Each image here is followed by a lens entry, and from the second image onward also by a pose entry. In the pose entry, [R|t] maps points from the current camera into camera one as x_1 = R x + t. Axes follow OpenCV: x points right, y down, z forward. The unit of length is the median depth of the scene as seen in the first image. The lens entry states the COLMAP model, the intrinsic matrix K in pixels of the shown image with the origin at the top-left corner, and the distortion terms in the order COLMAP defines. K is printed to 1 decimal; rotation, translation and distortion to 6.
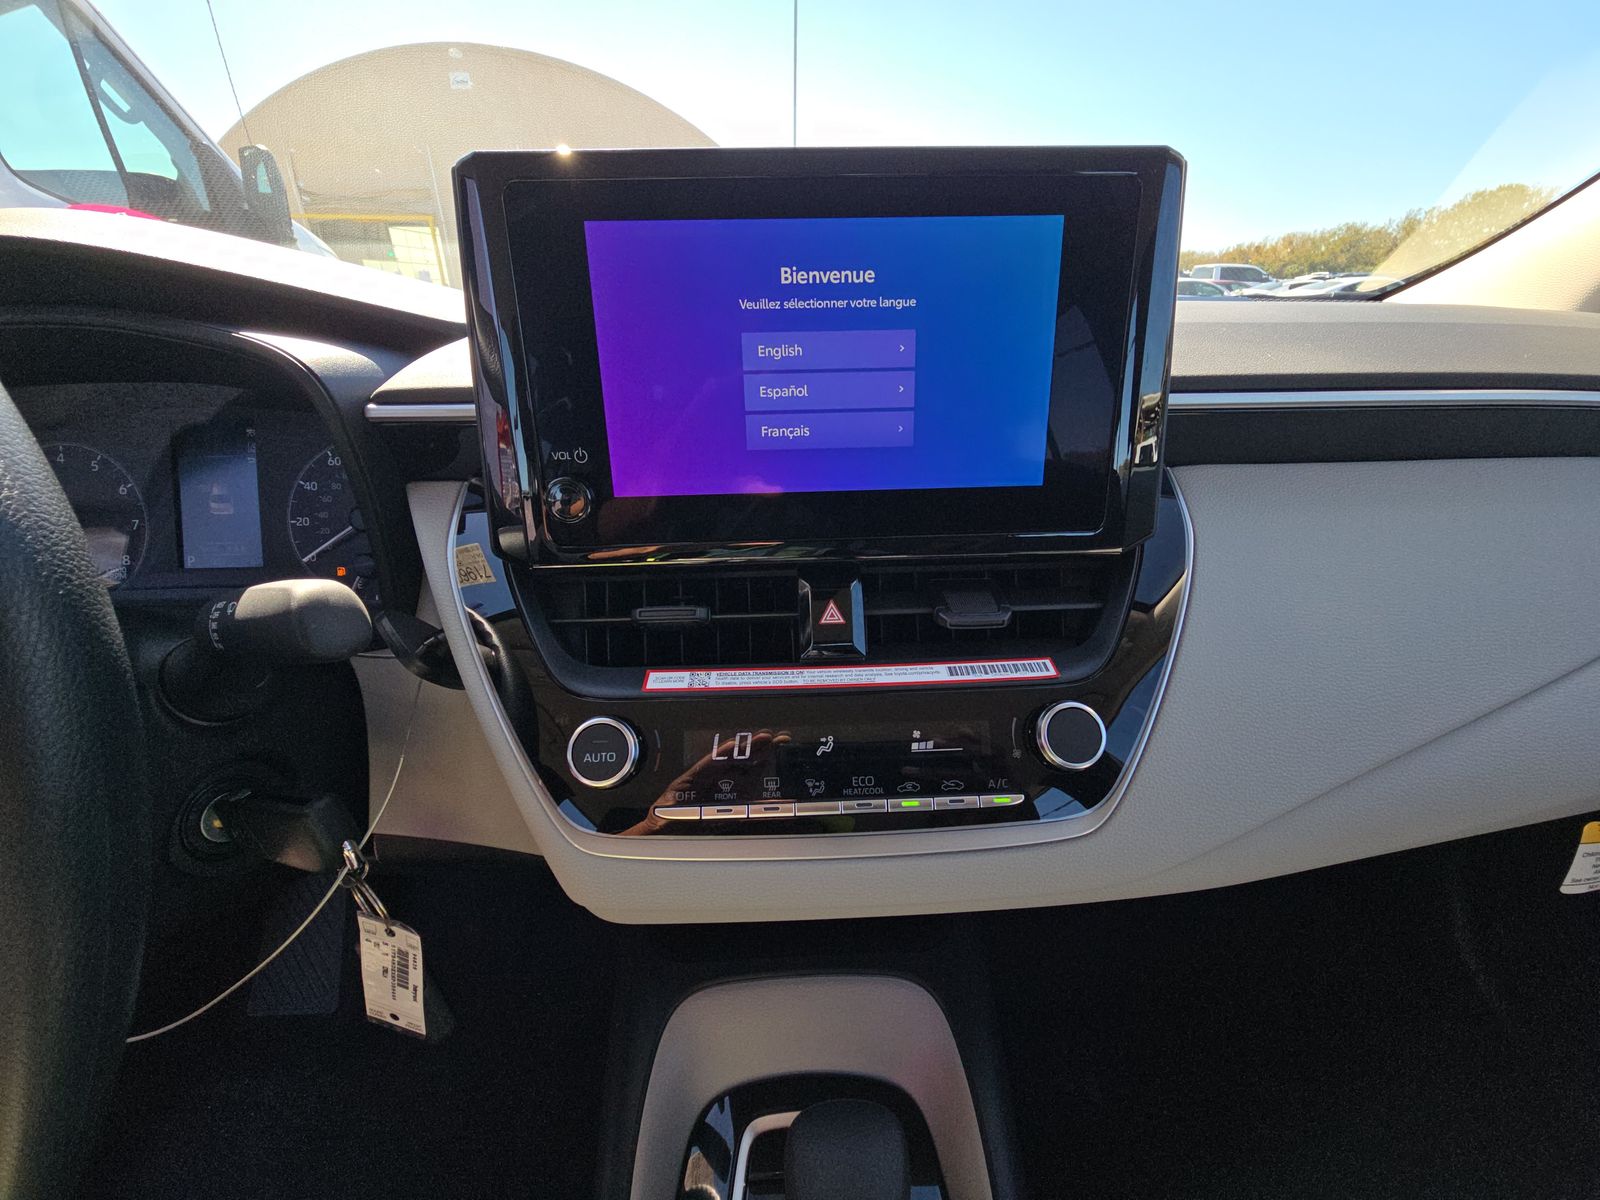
lens RADIAL K [[643.8, 0, 803.8], [0, 643.8, 604.3], [0, 0, 1]] dist [0.002821, 0.000522]
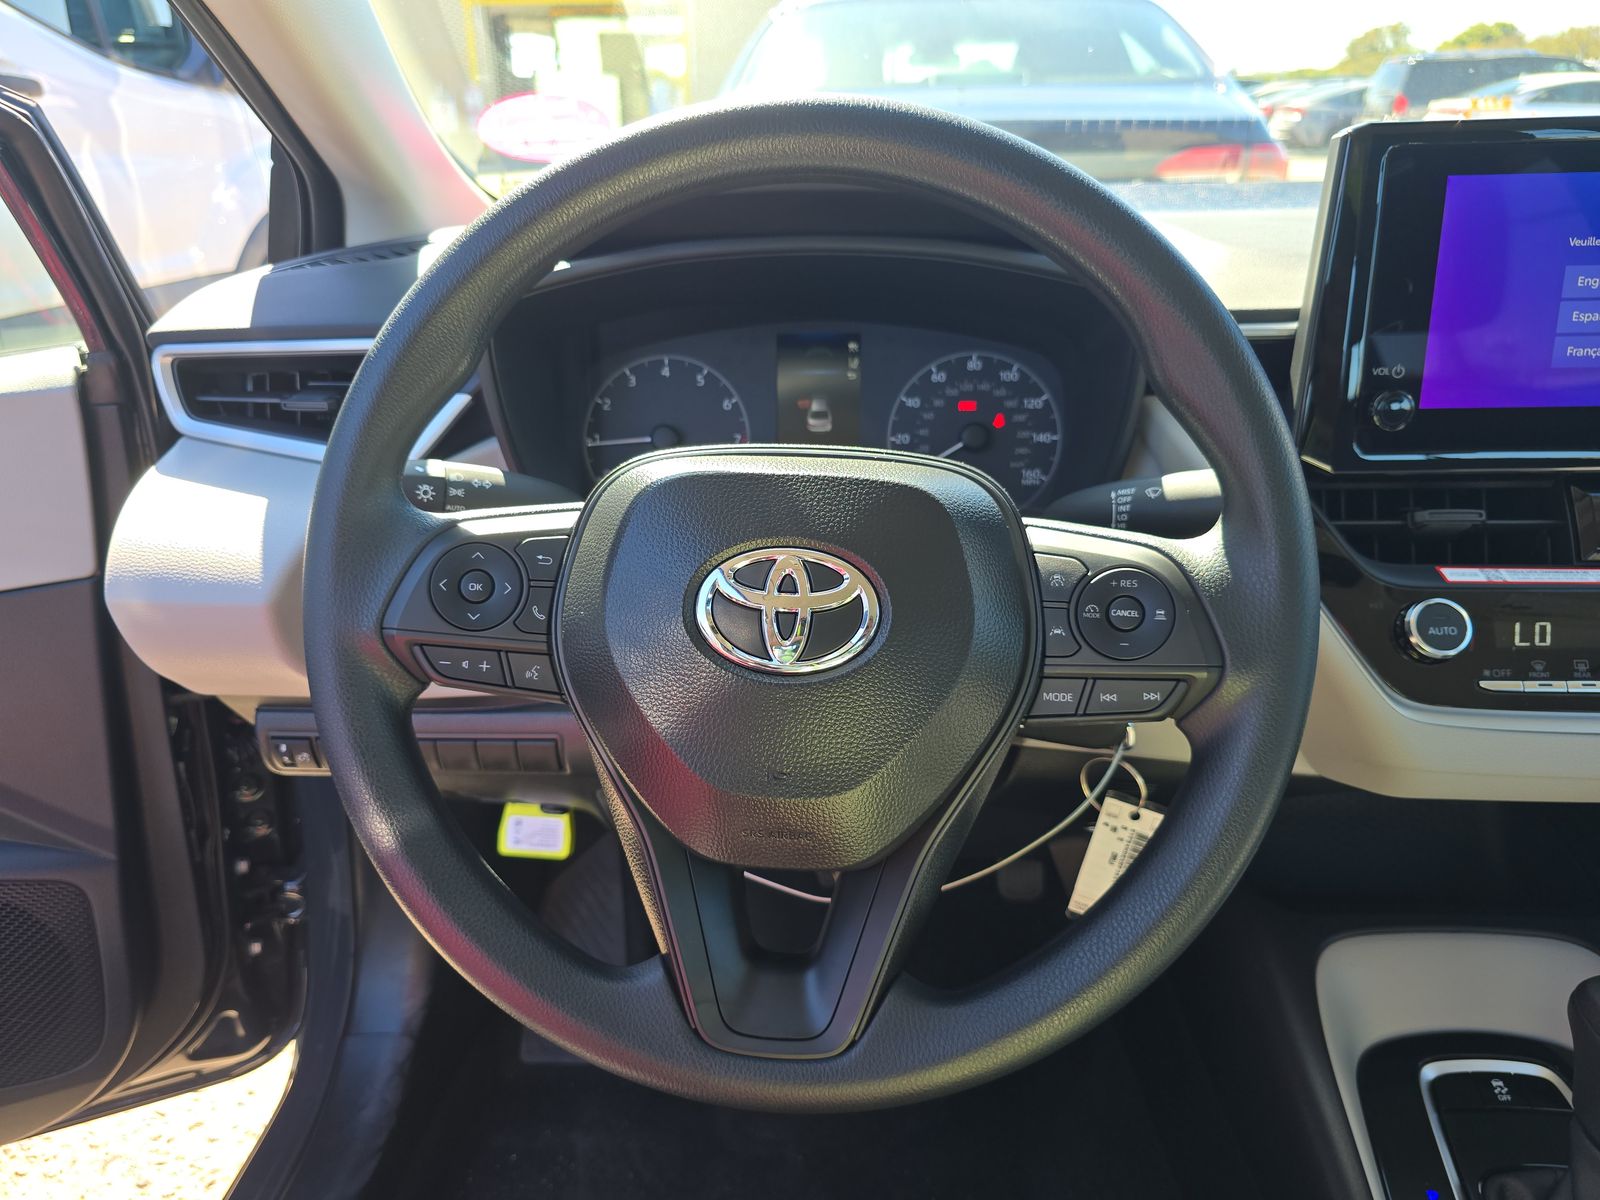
lens RADIAL K [[1067.6, 0, 799.2], [0, 1067.6, 596.4], [0, 0, 1]] dist [-0.011917, -0.004208]
pose [[0.993825, 0.027821, -0.107411, -1.104553], [-0.030773, 0.999190, -0.025923, 0.228708], [0.106603, 0.029068, 0.993877, -0.890316]]
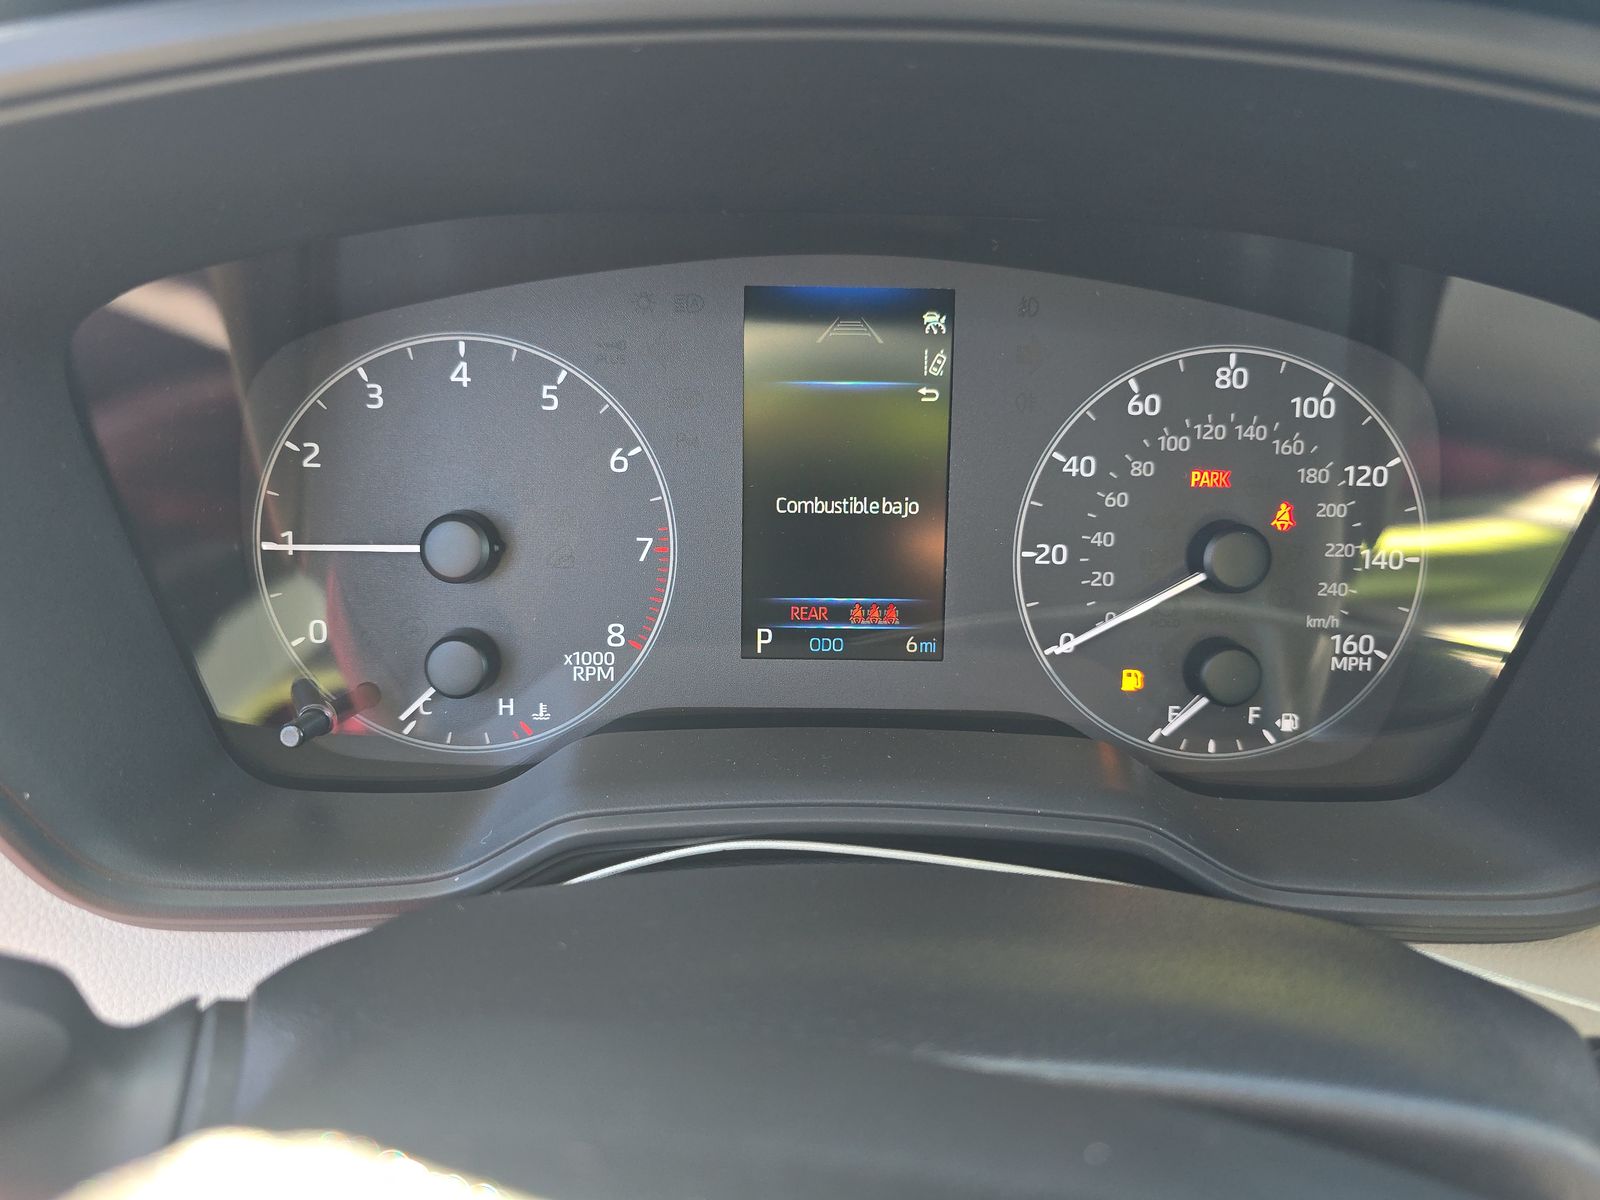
lens RADIAL K [[1067.6, 0, 795.9], [0, 1067.6, 602.3], [0, 0, 1]] dist [-0.011917, -0.004208]
pose [[0.999201, 0.036430, -0.016450, -1.354286], [-0.036104, 0.999154, 0.019679, -0.155897], [0.017153, -0.019069, 0.999671, 0.501863]]
